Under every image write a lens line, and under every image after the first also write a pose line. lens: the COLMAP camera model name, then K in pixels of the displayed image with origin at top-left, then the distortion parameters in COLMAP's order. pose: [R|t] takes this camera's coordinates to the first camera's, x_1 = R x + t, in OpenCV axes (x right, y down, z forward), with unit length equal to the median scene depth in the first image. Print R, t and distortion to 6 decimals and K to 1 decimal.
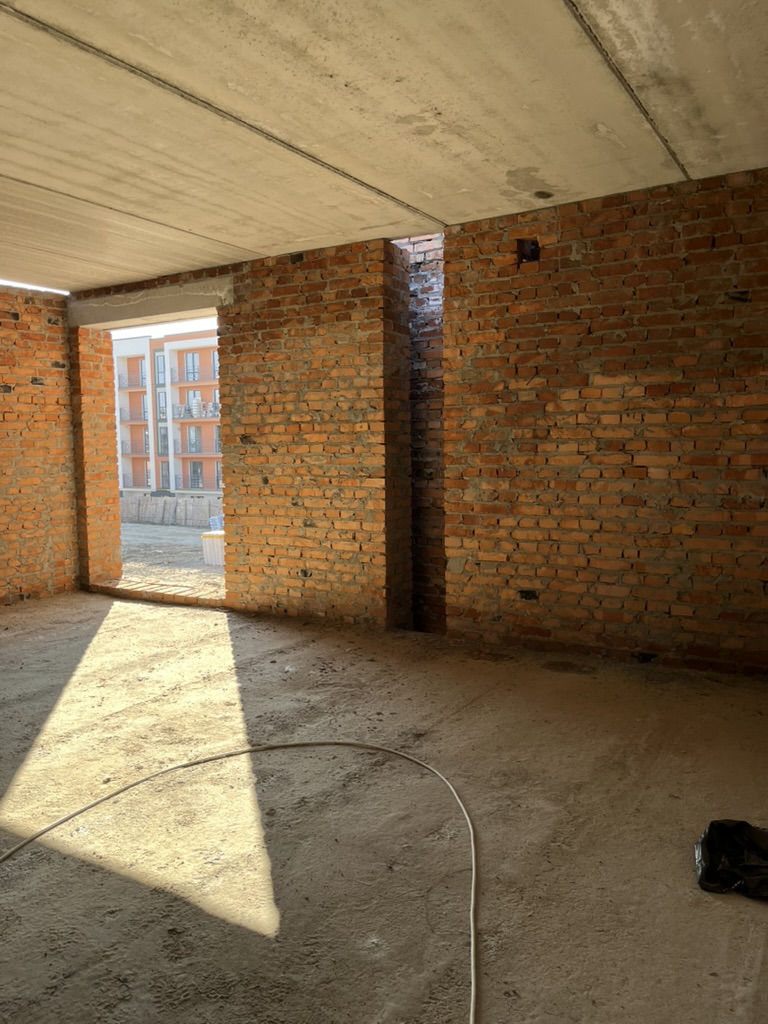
lens RADIAL K [[775.6, 0, 373.3], [0, 775.6, 499.0], [0, 0, 1]] dist [0.060246, -0.089763]
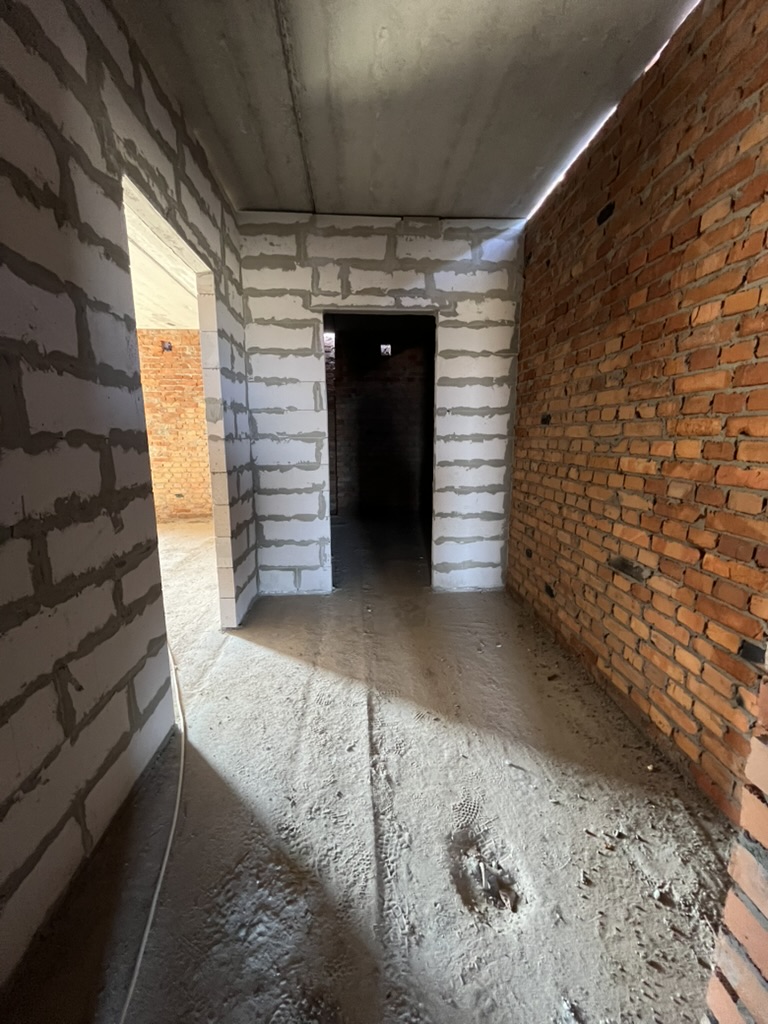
lens RADIAL K [[413.7, 0, 382.9], [0, 413.7, 510.9], [0, 0, 1]] dist [-0.001867, -0.000523]
pose [[0.812504, -0.082666, 0.577065, -0.020602], [0.028373, 0.994329, 0.102491, 0.042498], [-0.582265, -0.066902, 0.810241, -0.285881]]
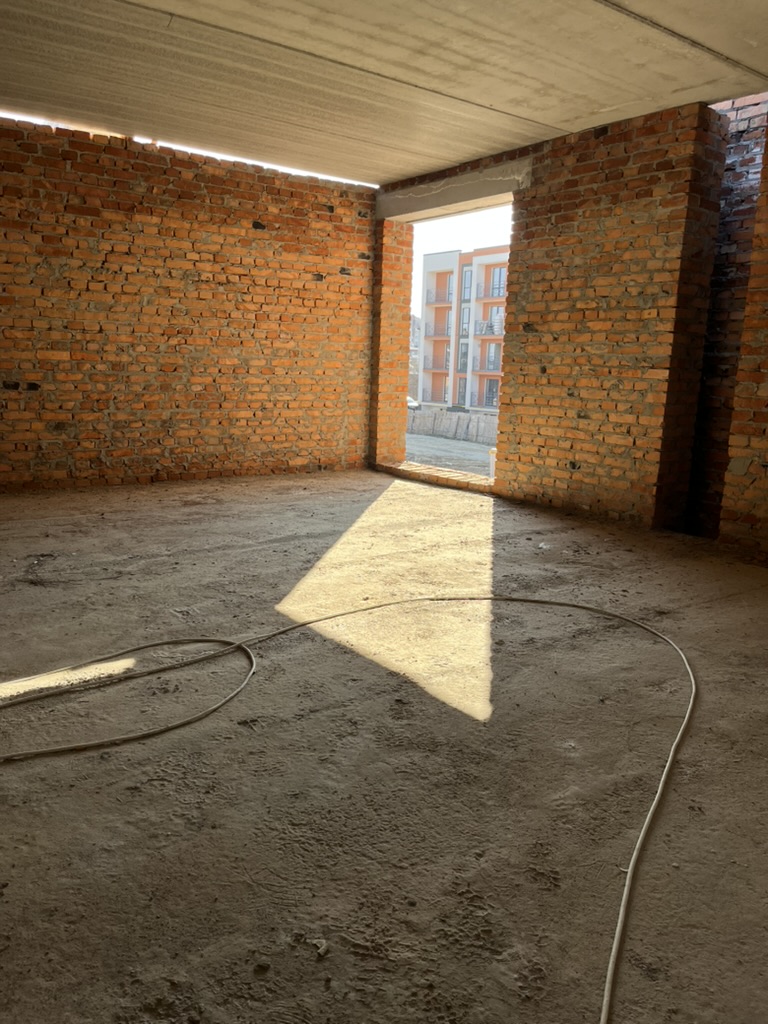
lens RADIAL K [[775.6, 0, 373.2], [0, 775.6, 511.5], [0, 0, 1]] dist [0.060246, -0.089763]
pose [[0.928701, 0.113764, -0.352947, 0.027835], [-0.072740, 0.989176, 0.127437, 0.038612], [0.363624, -0.092678, 0.926924, -0.023108]]
